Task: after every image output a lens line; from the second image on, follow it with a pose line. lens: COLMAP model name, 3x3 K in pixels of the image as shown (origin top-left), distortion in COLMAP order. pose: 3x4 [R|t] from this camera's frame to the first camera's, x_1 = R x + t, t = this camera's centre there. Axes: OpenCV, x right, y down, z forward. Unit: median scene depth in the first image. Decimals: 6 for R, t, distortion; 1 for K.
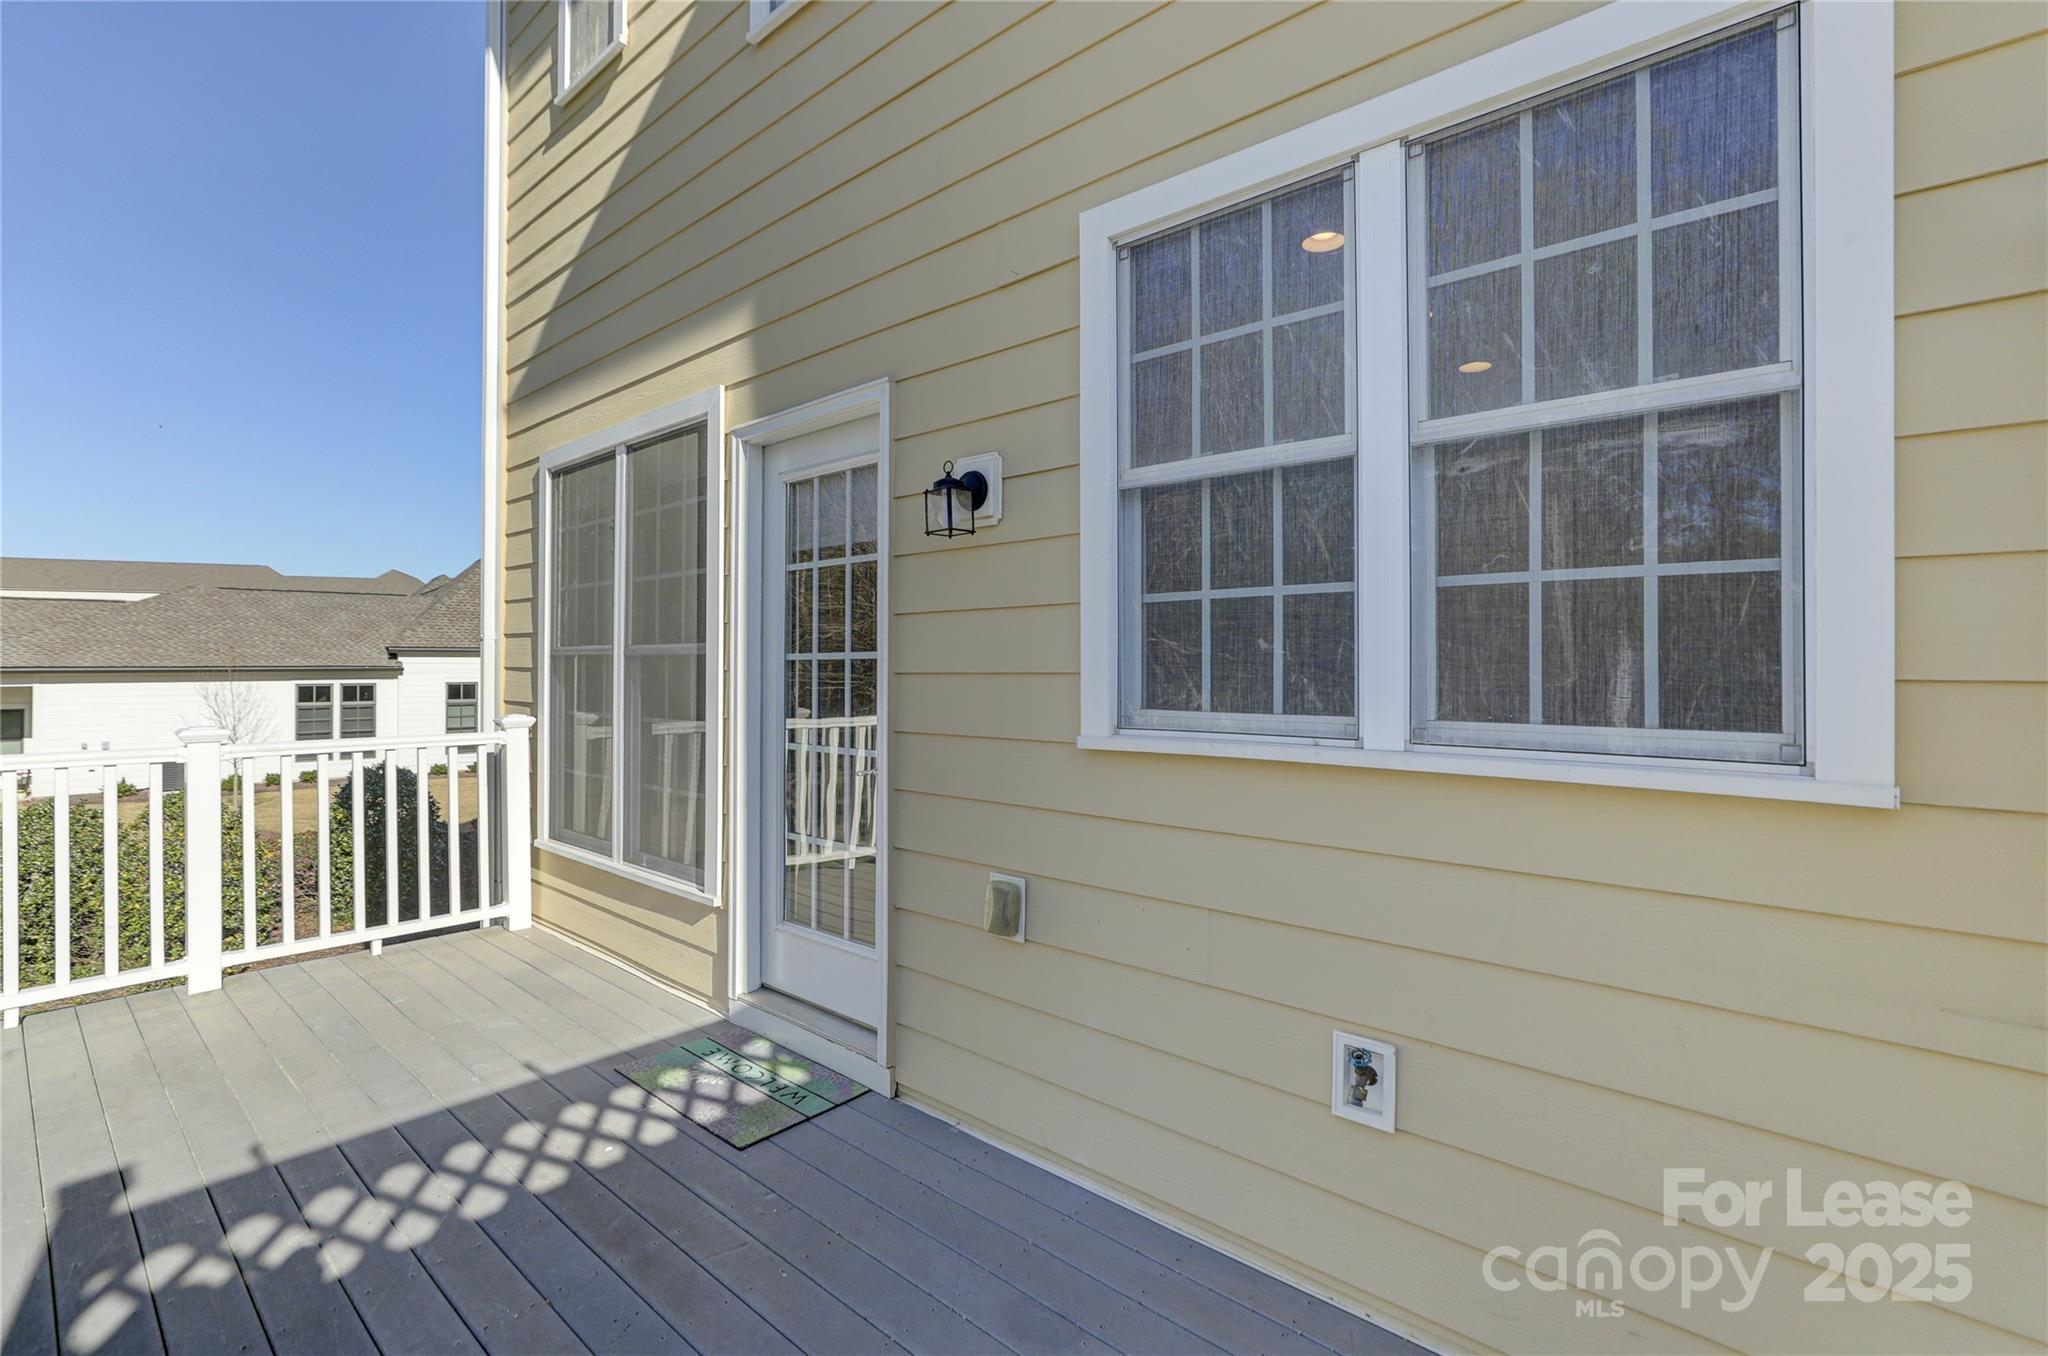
lens RADIAL K [[956.0, 0, 1027.3], [0, 956.0, 662.9], [0, 0, 1]] dist [-0.023274, 0.015396]
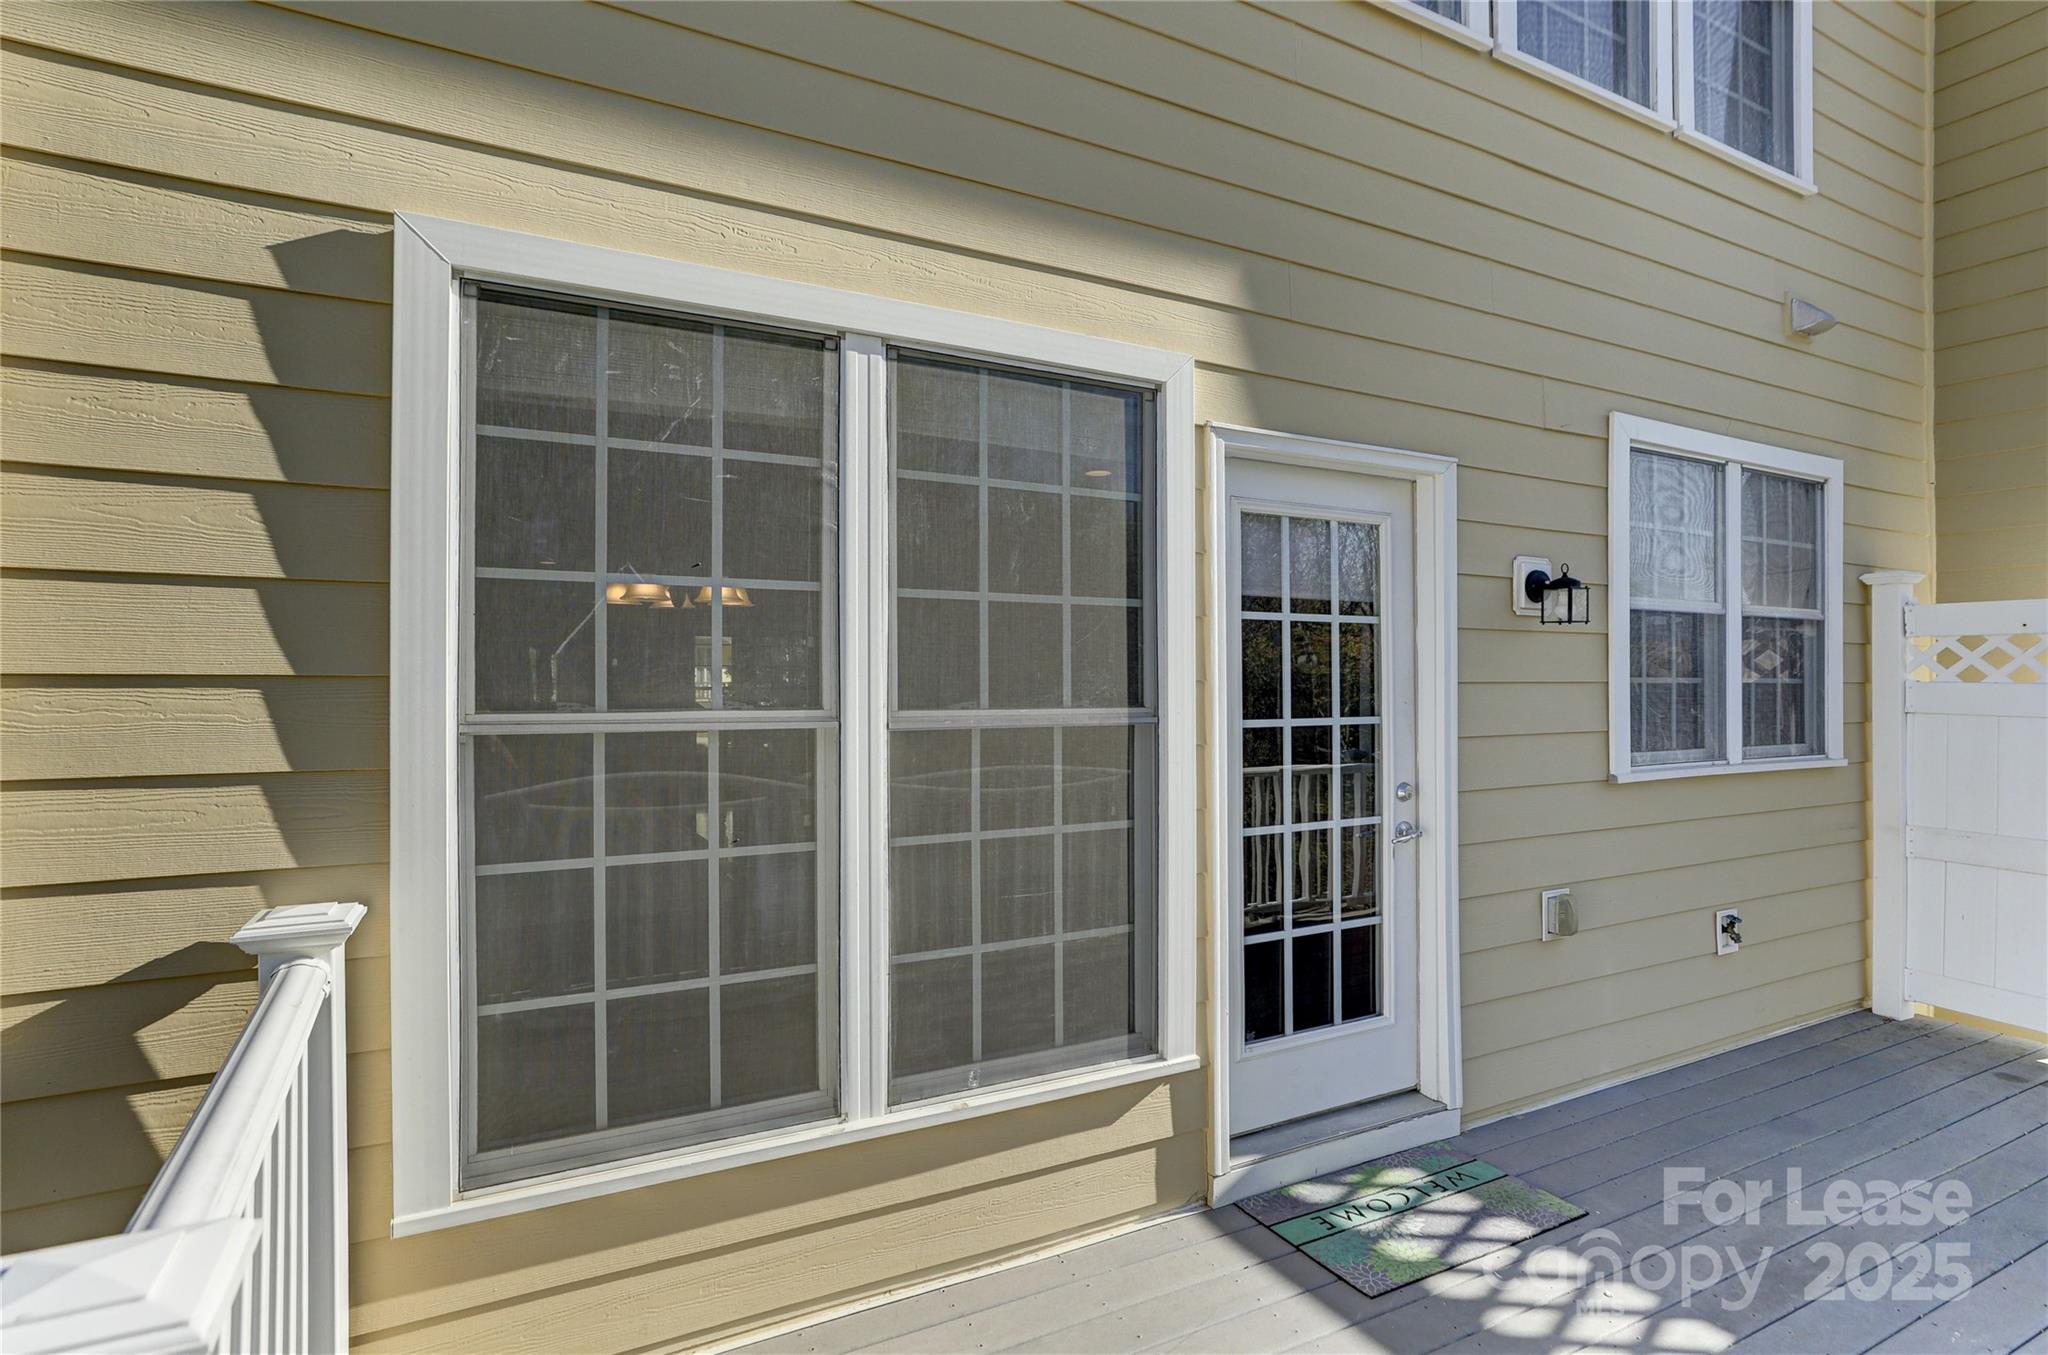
lens RADIAL K [[956.3, 0, 1024.0], [0, 956.3, 677.5], [0, 0, 1]] dist [-0.002779, -0.000372]
pose [[0.362545, 0.000791, 0.931966, -1.209358], [-0.006759, 0.999976, 0.001780, -0.051005], [-0.931942, -0.006944, 0.362541, 0.976891]]
